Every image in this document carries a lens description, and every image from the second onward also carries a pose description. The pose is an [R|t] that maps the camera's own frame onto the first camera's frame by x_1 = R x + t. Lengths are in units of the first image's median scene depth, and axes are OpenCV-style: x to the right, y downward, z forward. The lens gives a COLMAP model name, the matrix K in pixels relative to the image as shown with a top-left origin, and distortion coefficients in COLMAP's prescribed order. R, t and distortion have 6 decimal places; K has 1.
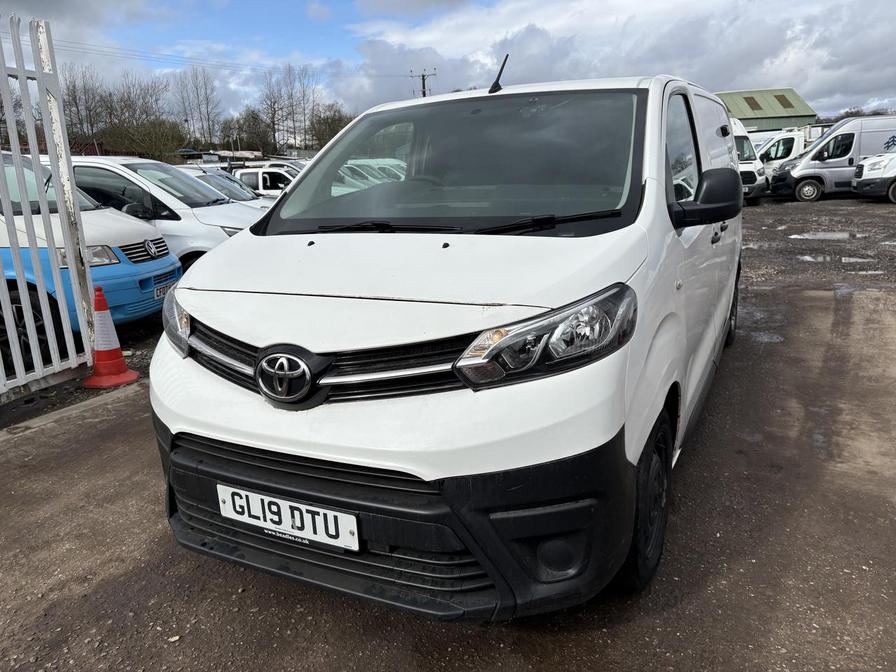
lens RADIAL K [[696.8, 0, 446.7], [0, 696.8, 296.7], [0, 0, 1]] dist [0.070315, -0.091792]
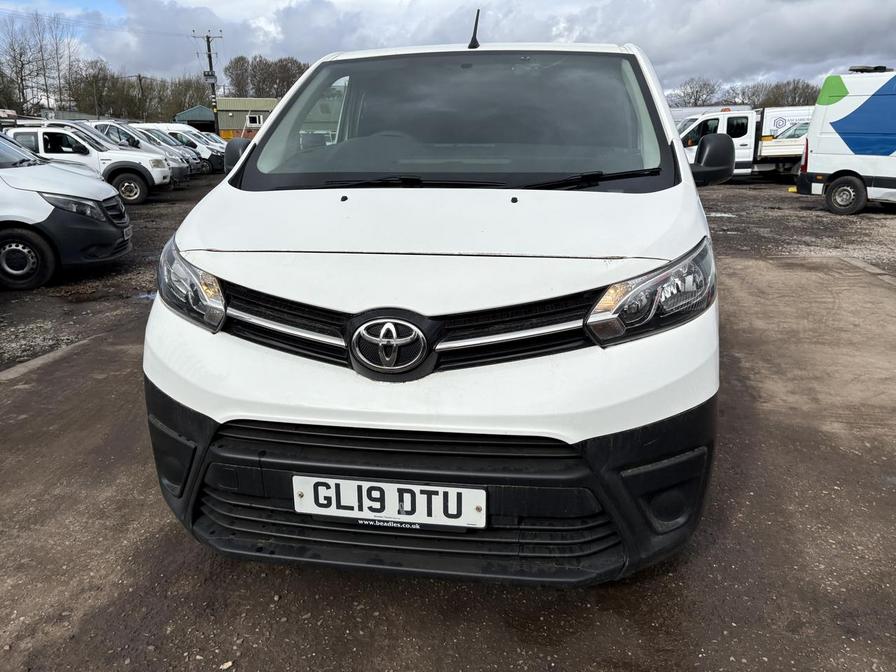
lens RADIAL K [[696.8, 0, 446.7], [0, 696.8, 296.7], [0, 0, 1]] dist [0.070315, -0.091792]
pose [[0.946784, -0.030564, 0.320417, -0.421359], [0.021470, 0.999261, 0.031877, 0.026073], [-0.321154, -0.023301, 0.946740, 0.138969]]
